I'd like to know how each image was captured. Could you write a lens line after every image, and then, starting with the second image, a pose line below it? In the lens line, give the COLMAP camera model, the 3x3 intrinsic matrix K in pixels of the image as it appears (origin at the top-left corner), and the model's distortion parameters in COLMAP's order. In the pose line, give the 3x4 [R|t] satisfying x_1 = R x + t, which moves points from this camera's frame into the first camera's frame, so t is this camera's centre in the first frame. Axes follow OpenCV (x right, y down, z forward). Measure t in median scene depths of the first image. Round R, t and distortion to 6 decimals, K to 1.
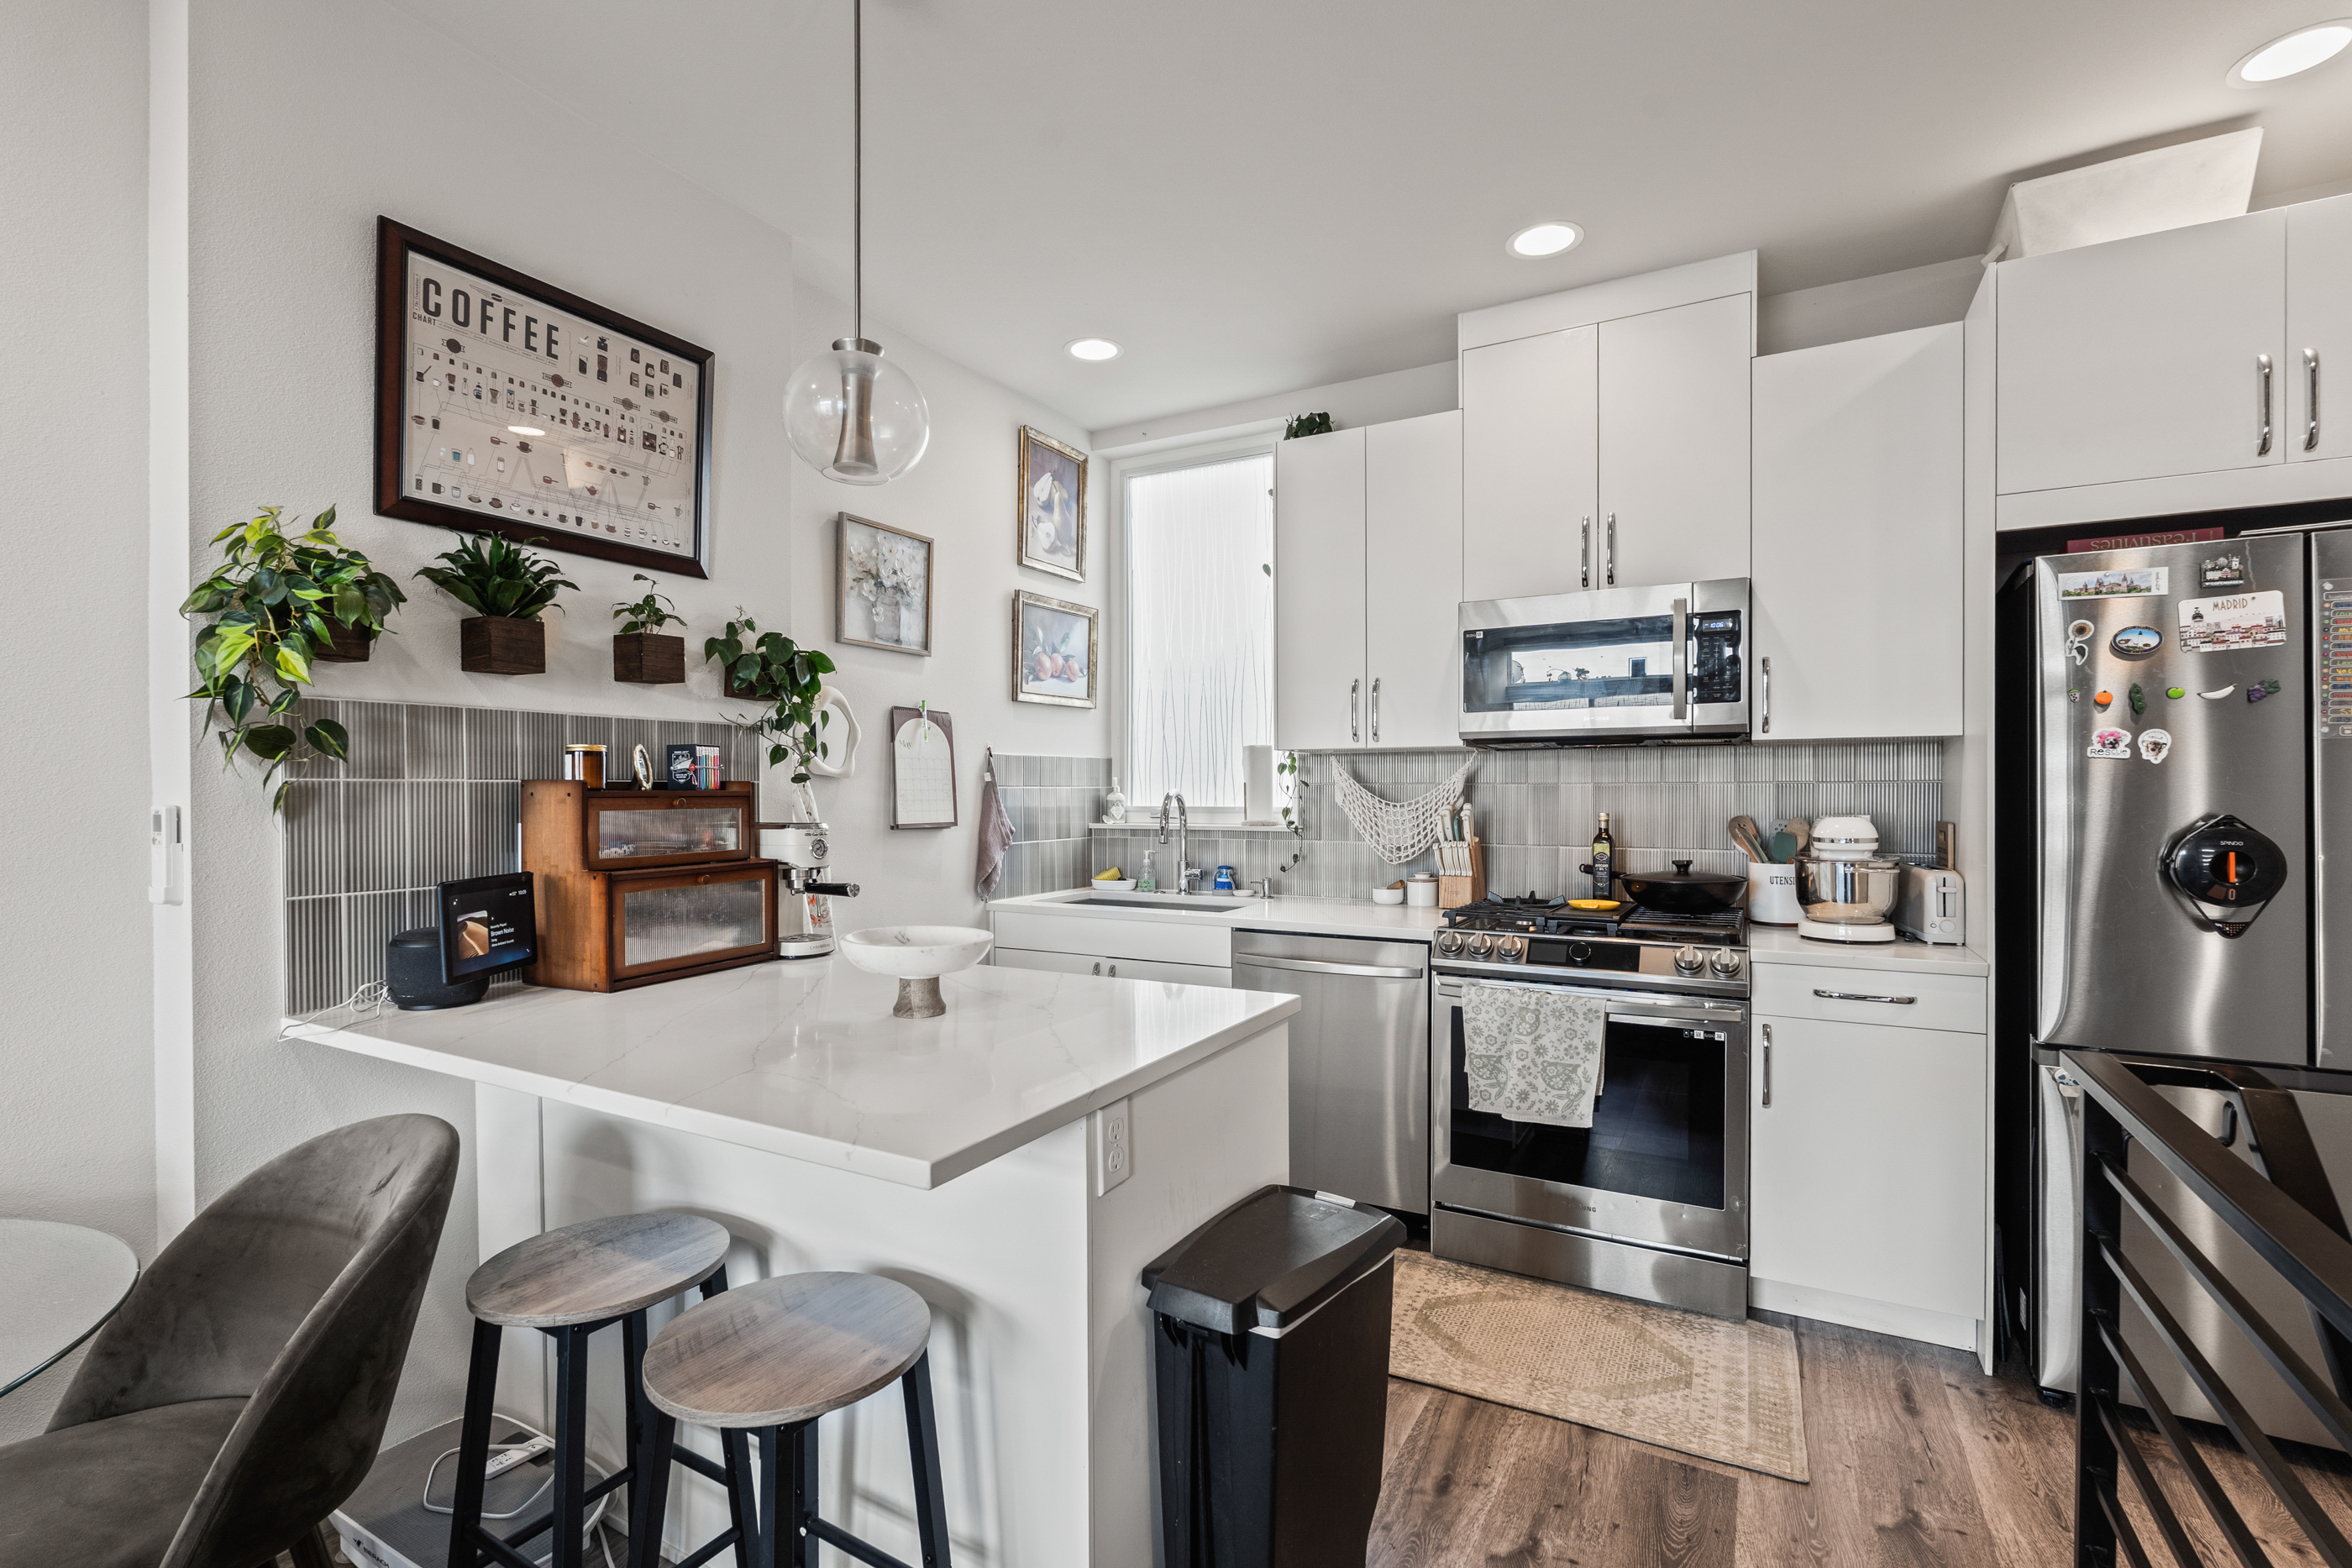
lens RADIAL K [[1042.5, 0, 1185.5], [0, 1042.5, 795.1], [0, 0, 1]] dist [0.000328, 0.000072]
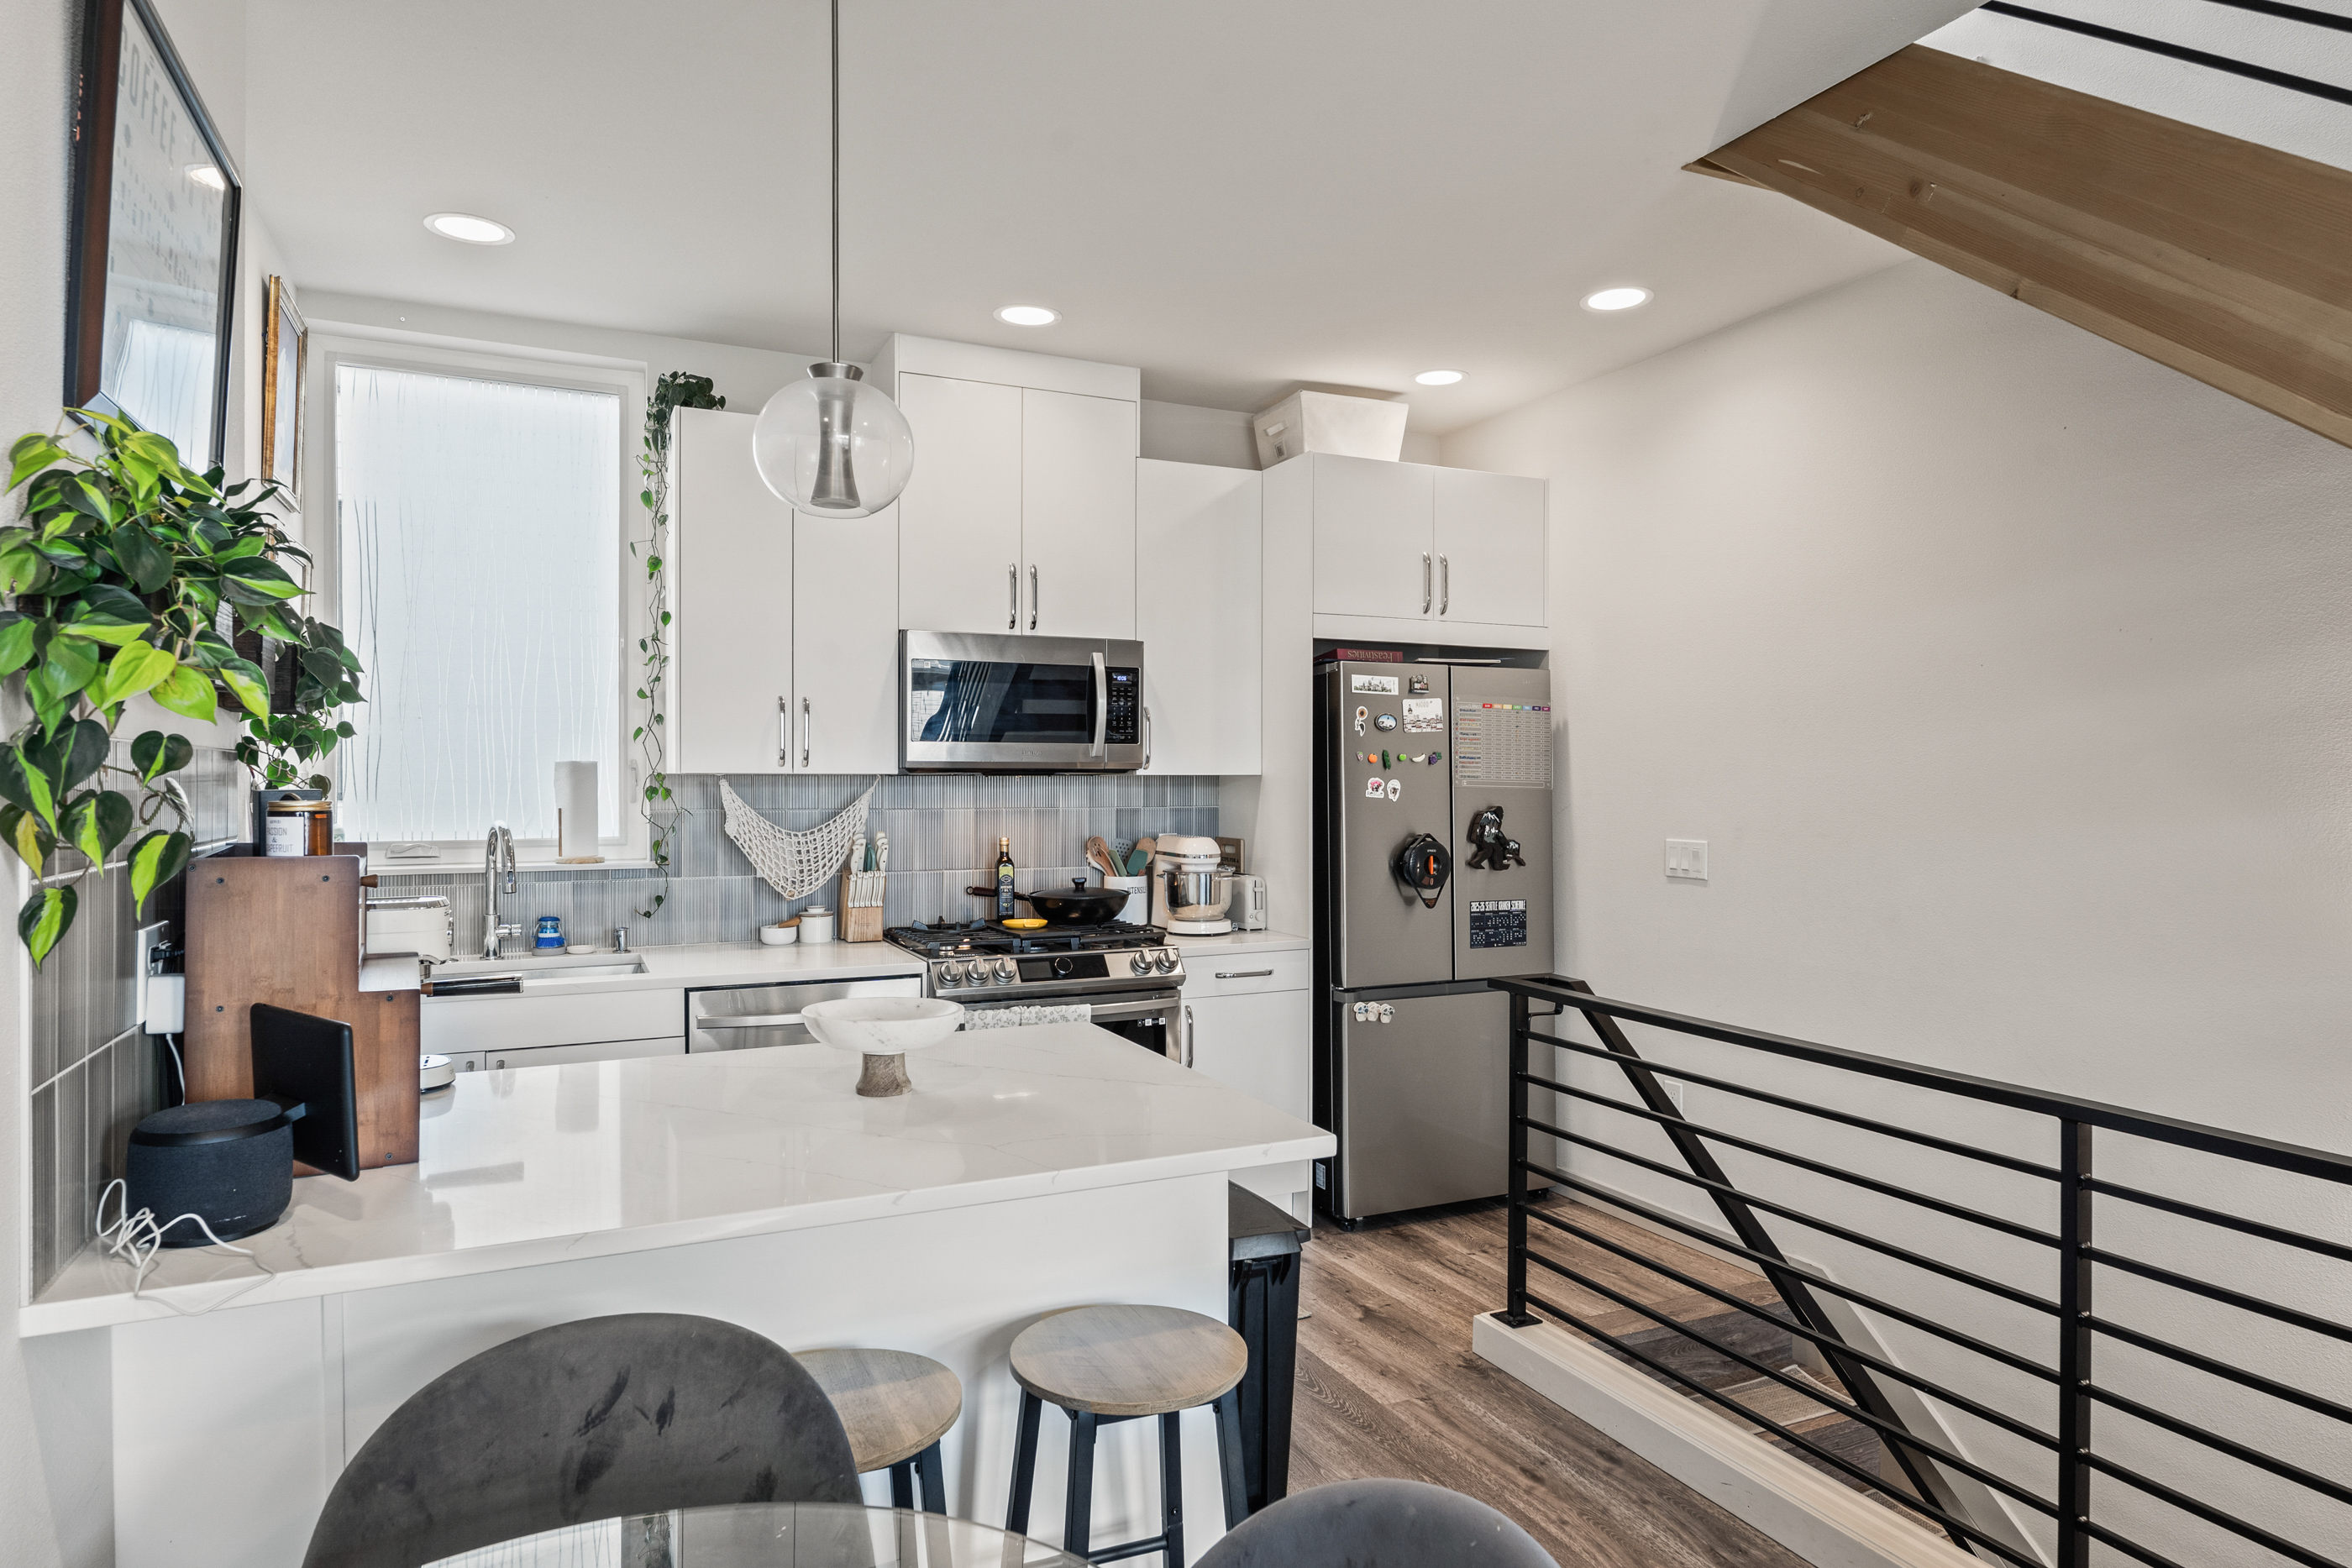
lens RADIAL K [[1373.4, 0, 1176.0], [0, 1373.4, 777.5], [0, 0, 1]] dist [0.000723, -0.000809]
pose [[0.592106, 0.004360, 0.805848, -0.698273], [-0.000434, 0.999987, -0.005091, -0.041547], [-0.805860, 0.002665, 0.592100, 0.028792]]
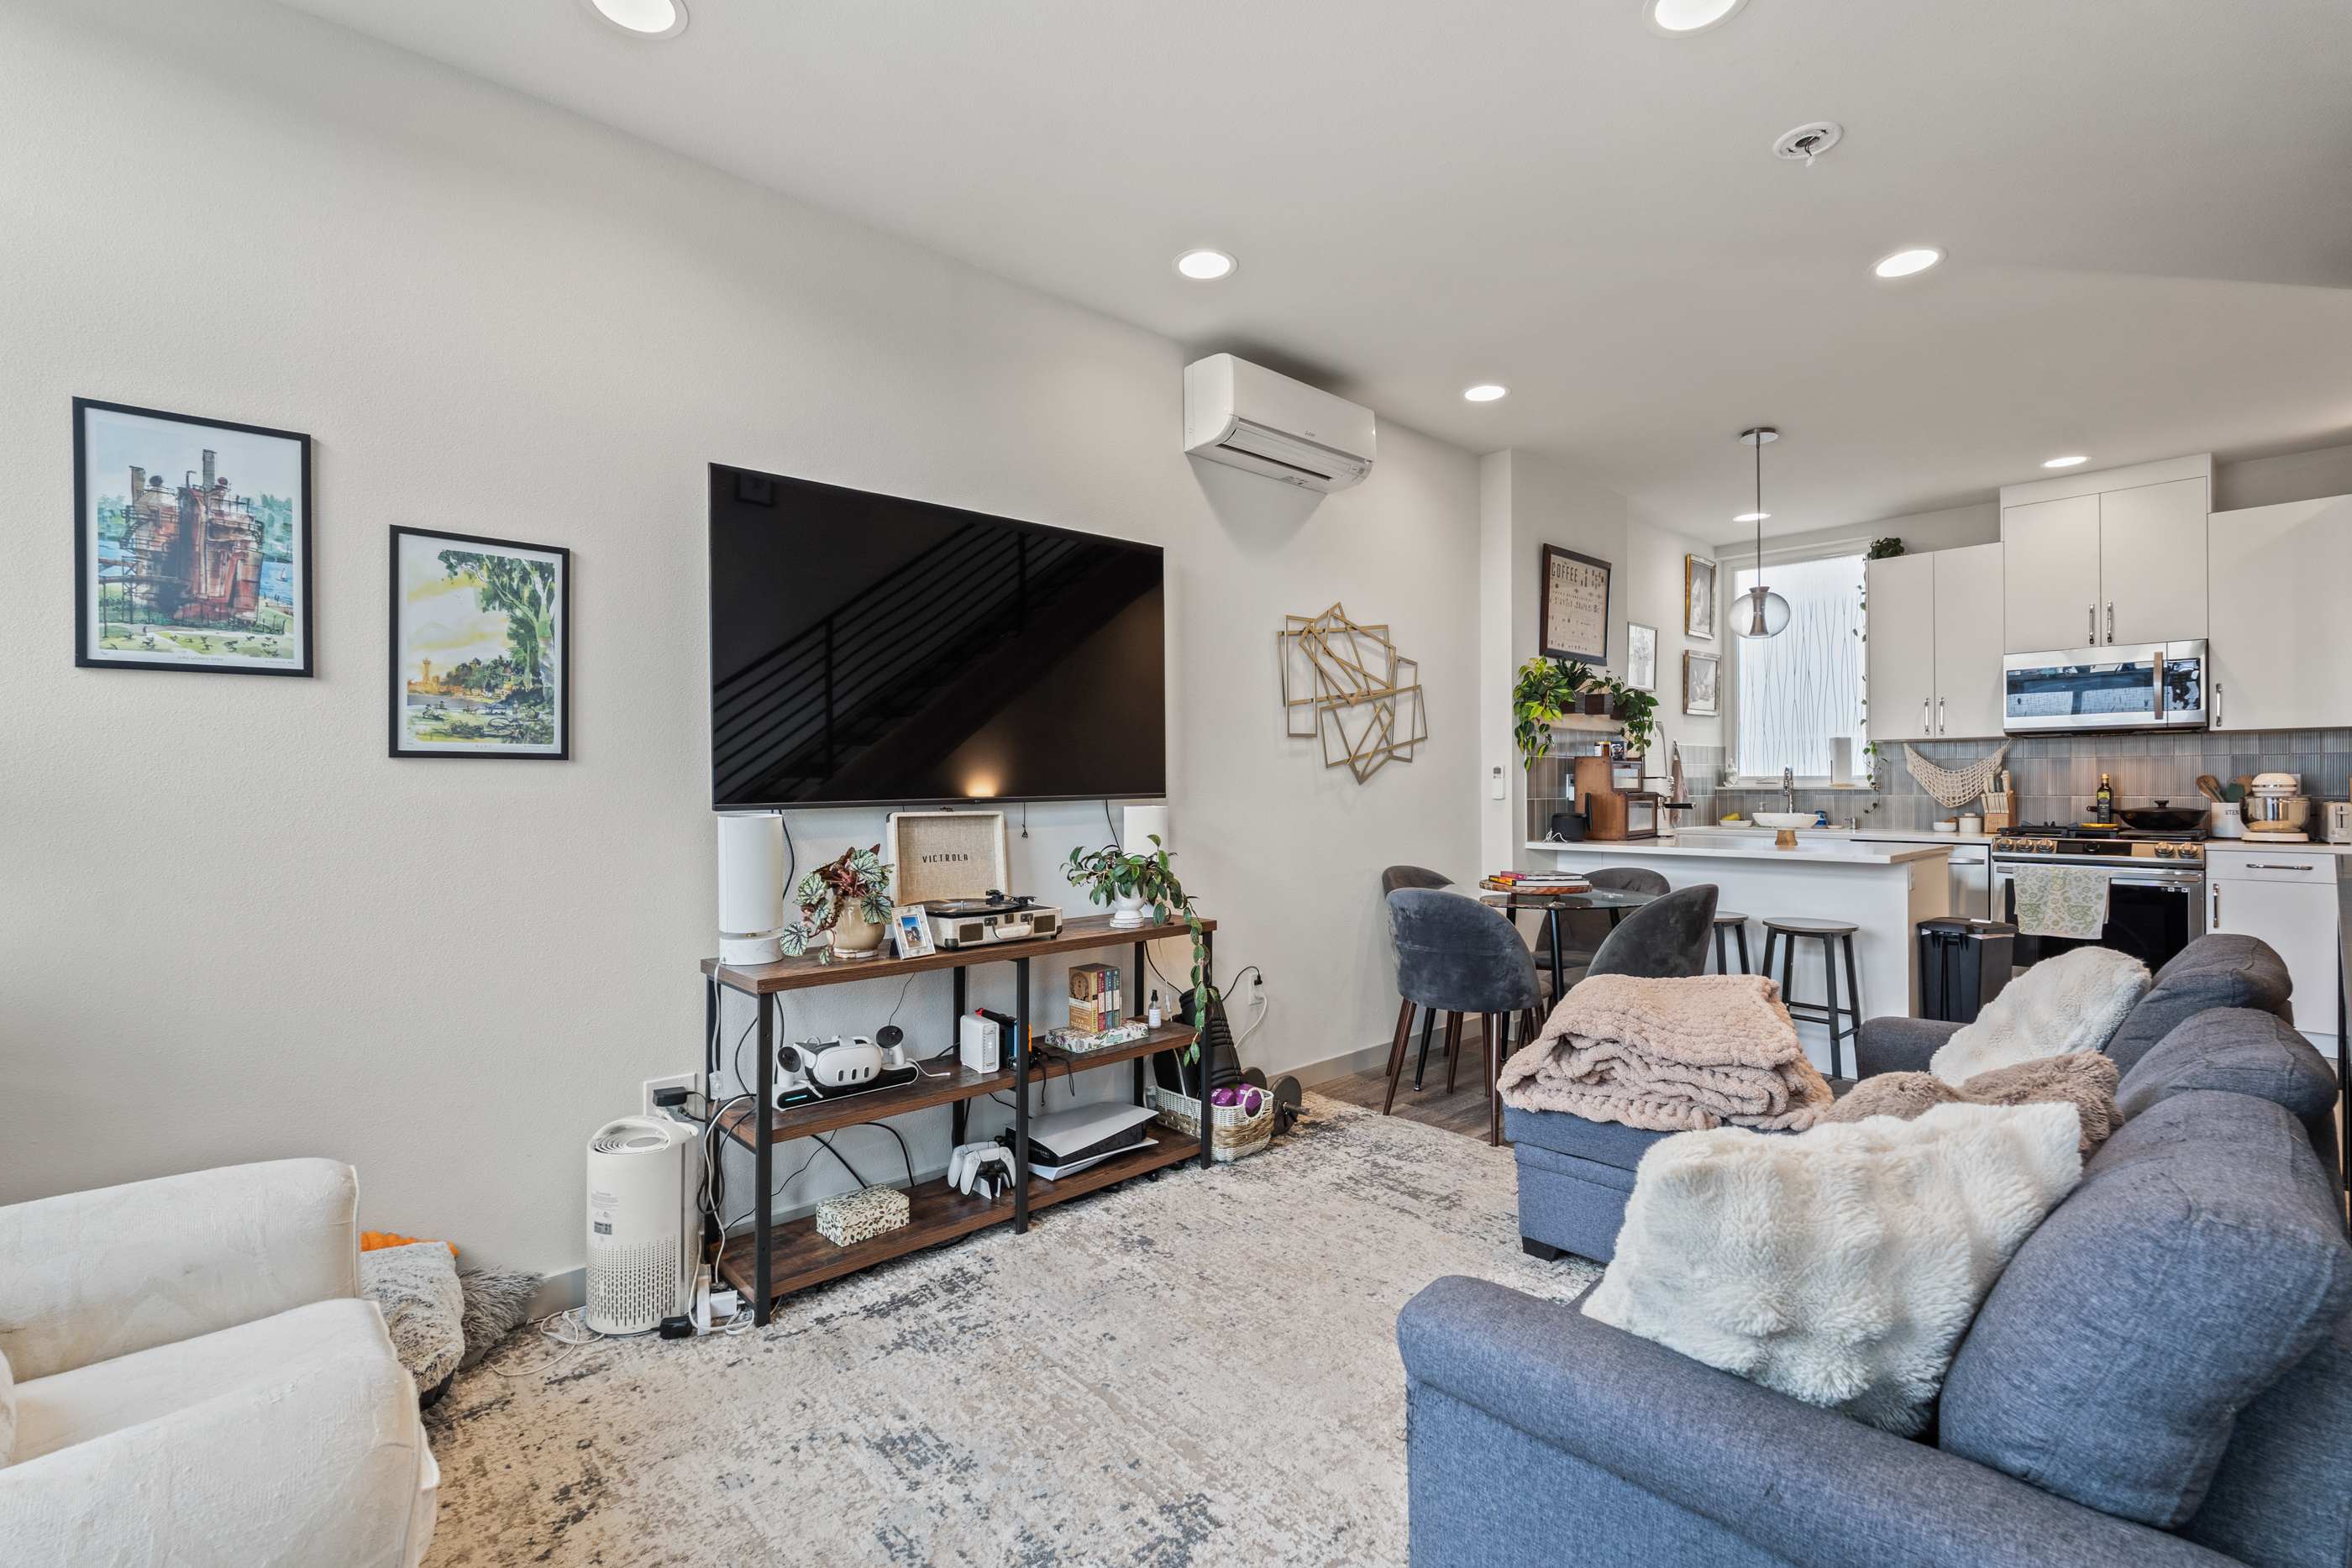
lens RADIAL K [[1042.5, 0, 1189.9], [0, 1042.5, 780.5], [0, 0, 1]] dist [0.000328, 0.000072]
pose [[0.949275, -0.001176, -0.314446, -0.536326], [-0.001575, 0.999963, -0.008495, 0.048760], [0.314445, 0.008559, 0.949237, -1.209121]]
